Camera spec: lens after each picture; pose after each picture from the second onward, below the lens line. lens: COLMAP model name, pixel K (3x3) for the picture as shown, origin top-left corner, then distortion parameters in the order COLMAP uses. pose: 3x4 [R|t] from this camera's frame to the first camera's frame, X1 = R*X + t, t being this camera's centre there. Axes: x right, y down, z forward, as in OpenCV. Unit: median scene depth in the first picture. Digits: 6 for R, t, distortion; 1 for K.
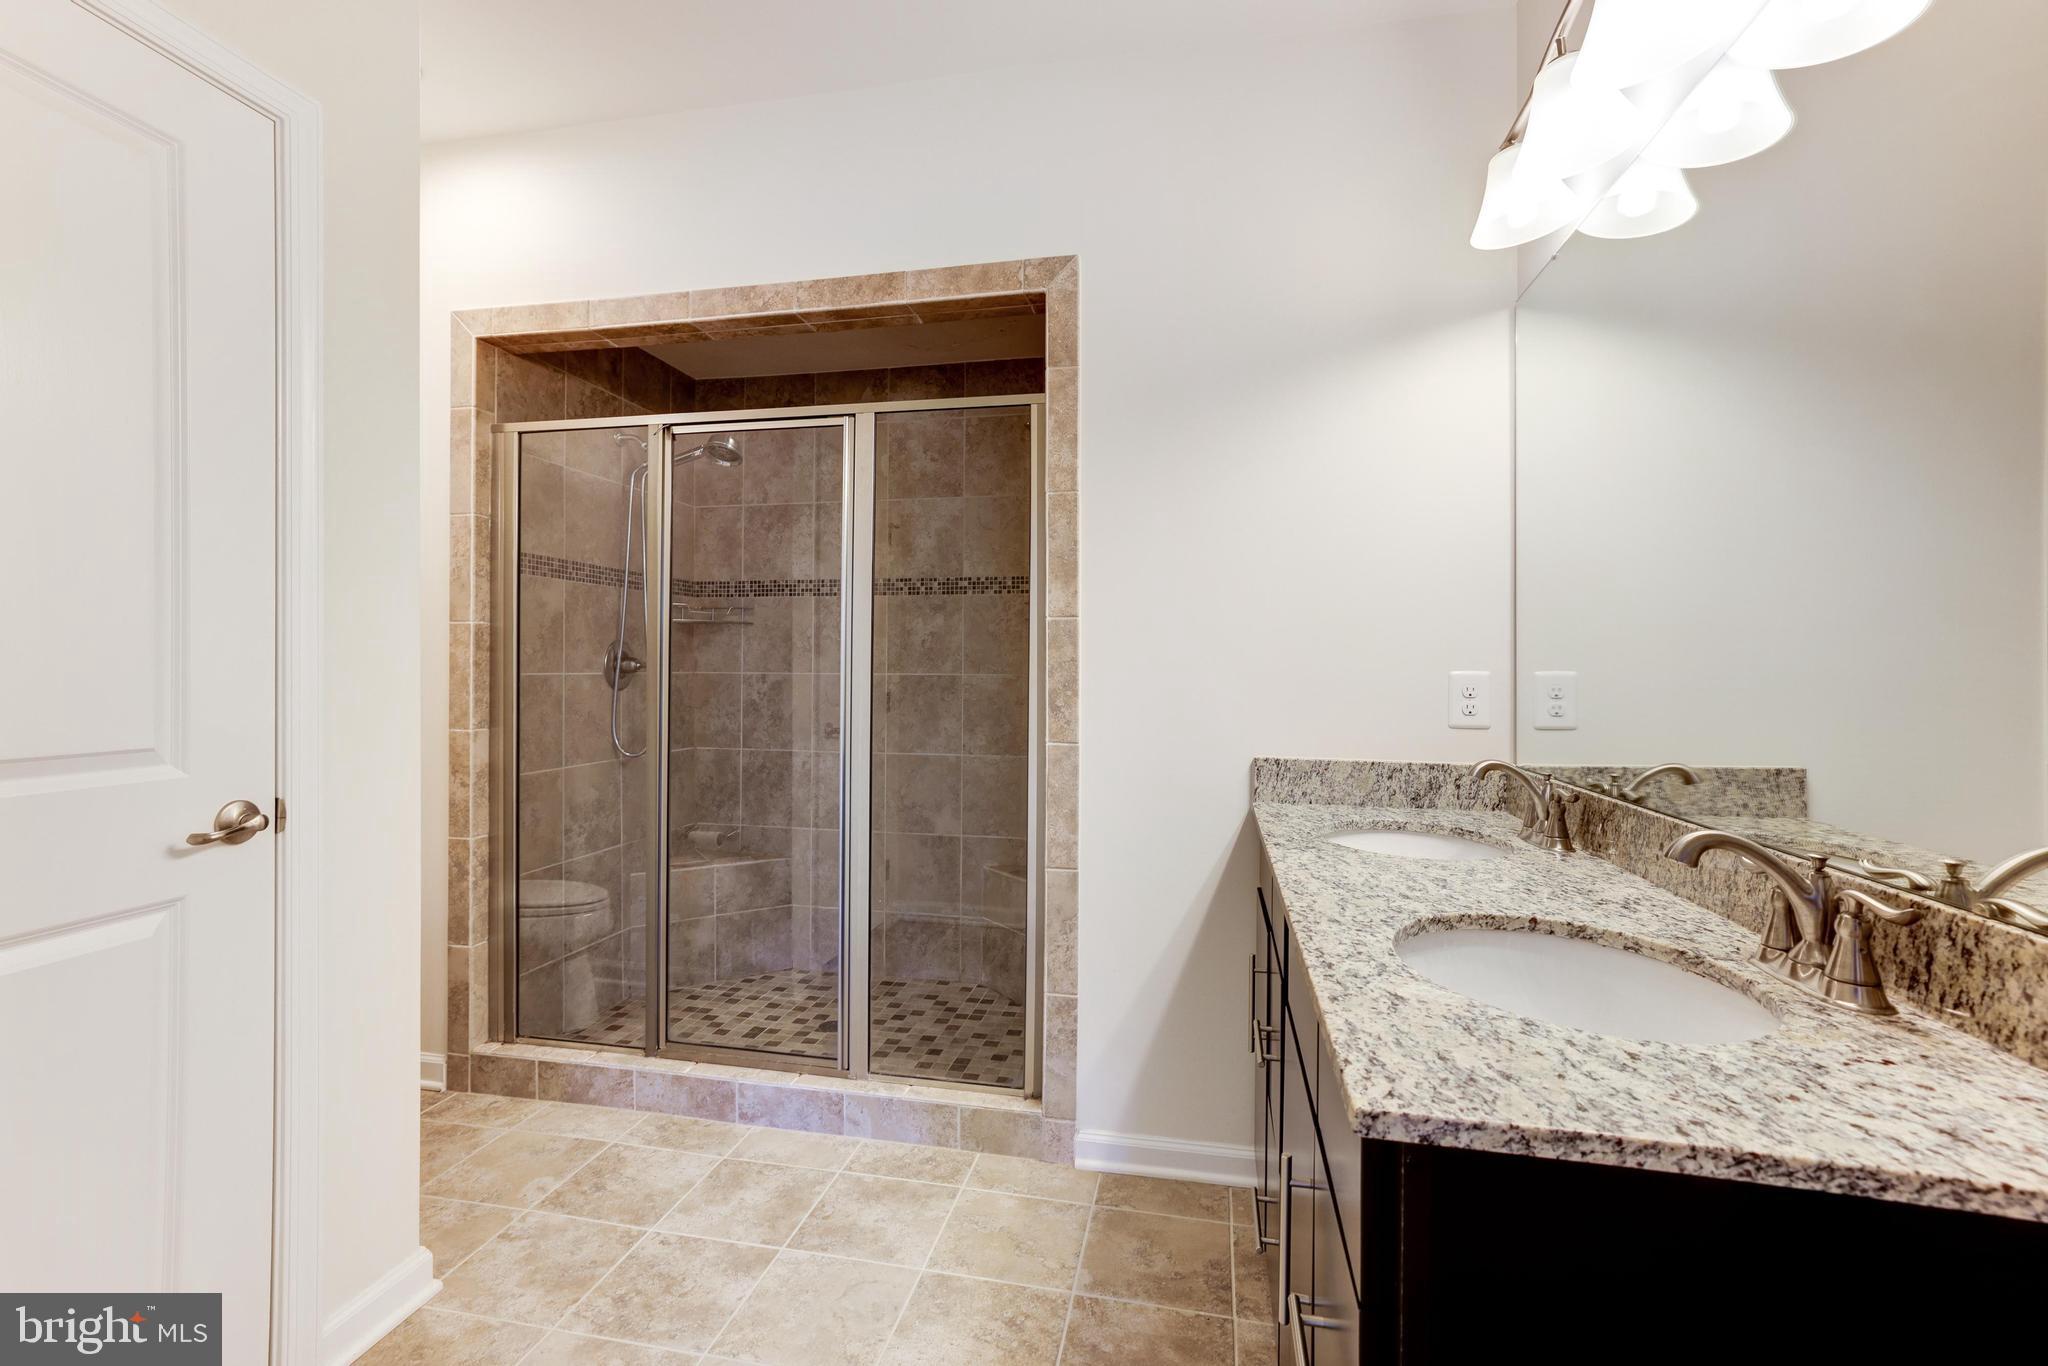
lens RADIAL K [[934.2, 0, 1020.0], [0, 934.2, 674.7], [0, 0, 1]] dist [0.002665, 0.001968]
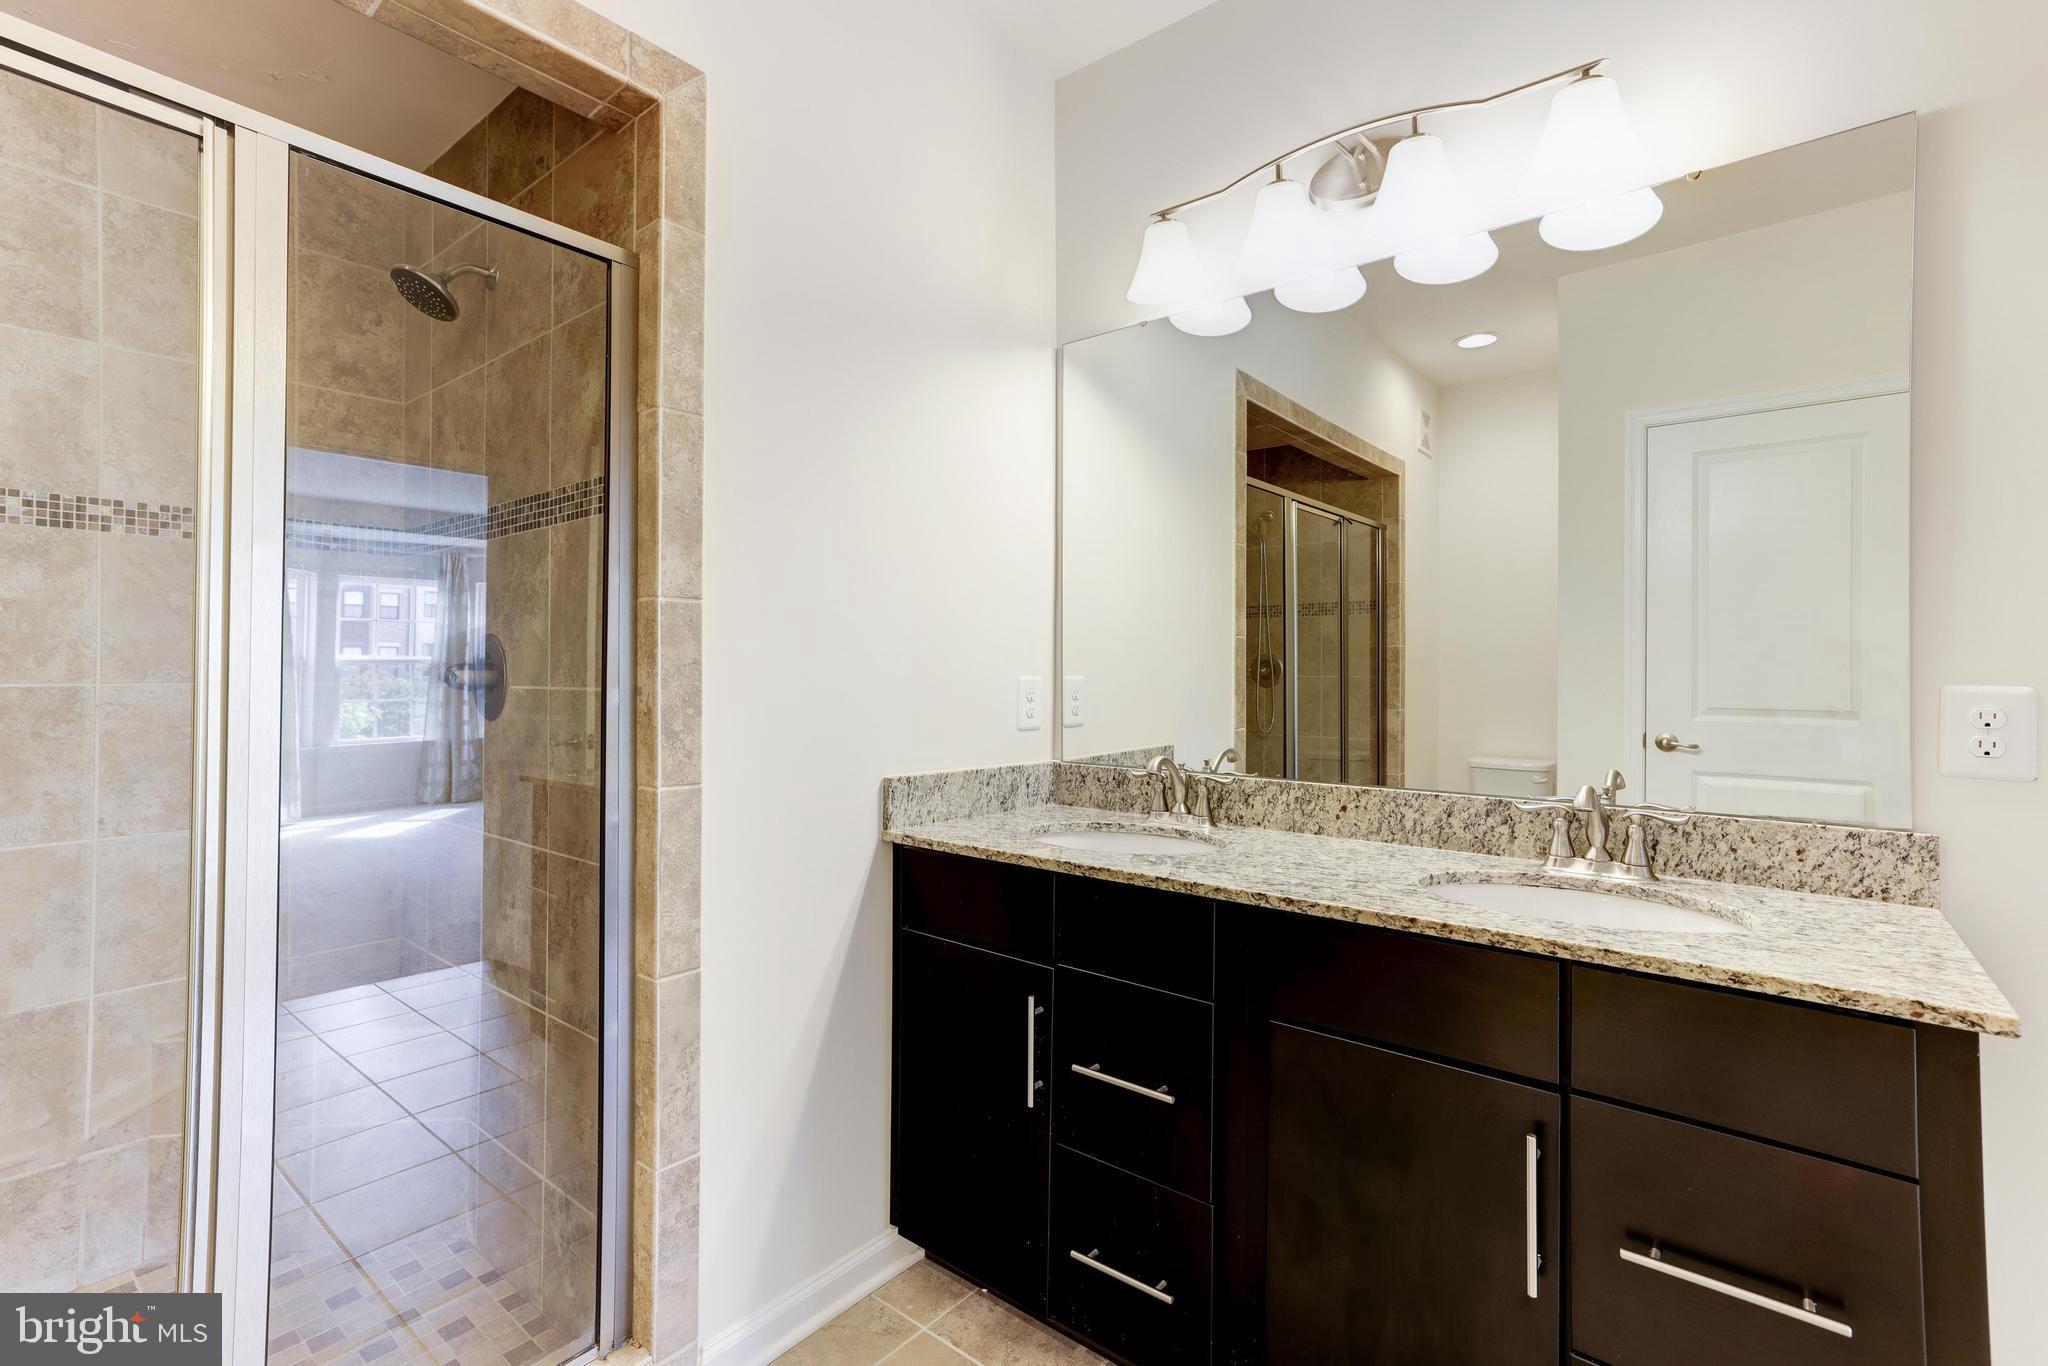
lens RADIAL K [[934.2, 0, 1021.3], [0, 934.2, 674.5], [0, 0, 1]] dist [0.002665, 0.001968]
pose [[0.471903, -0.002365, 0.881647, -0.433878], [0.004409, 0.999990, 0.000323, -0.006191], [-0.881639, 0.003735, 0.471909, 0.469495]]
